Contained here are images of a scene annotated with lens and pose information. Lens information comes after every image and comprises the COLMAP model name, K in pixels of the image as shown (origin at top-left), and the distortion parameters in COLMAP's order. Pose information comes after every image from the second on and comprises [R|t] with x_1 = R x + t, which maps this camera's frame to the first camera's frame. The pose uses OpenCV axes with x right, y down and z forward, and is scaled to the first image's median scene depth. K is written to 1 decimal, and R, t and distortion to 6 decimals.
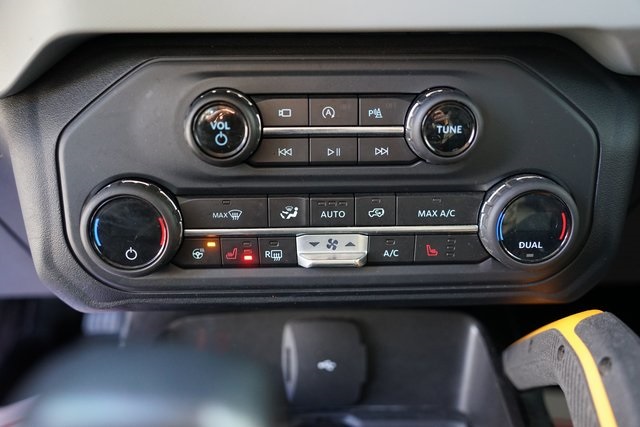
lens RADIAL K [[603.7, 0, 319.8], [0, 603.7, 213.7], [0, 0, 1]] dist [-0.011649, 0.000000]
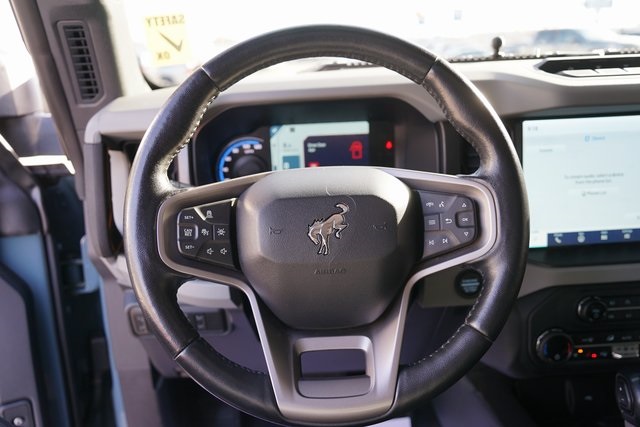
lens RADIAL K [[544.3, 0, 319.9], [0, 544.3, 208.8], [0, 0, 1]] dist [-0.034038, 0.017001]
pose [[0.998395, -0.046605, -0.032170, -1.219260], [0.042965, 0.993459, -0.105799, -0.369308], [0.036891, 0.104247, 0.993867, -1.461780]]
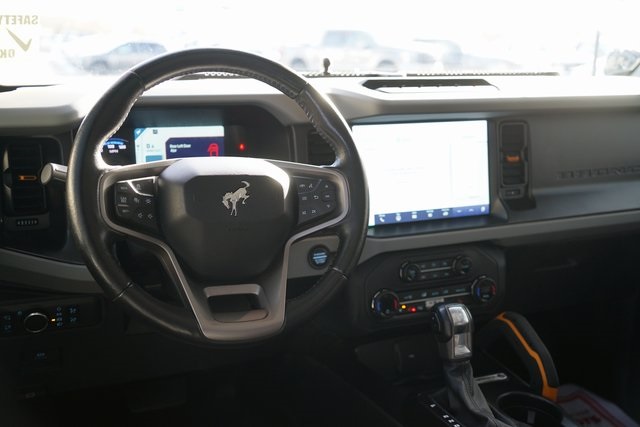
lens RADIAL K [[699.0, 0, 317.8], [0, 699.0, 215.3], [0, 0, 1]] dist [0.104412, 0.000000]
pose [[0.933868, -0.077385, 0.349144, -1.949757], [0.132207, 0.981848, -0.136000, 0.018331], [-0.332281, 0.173165, 0.927148, -2.542821]]
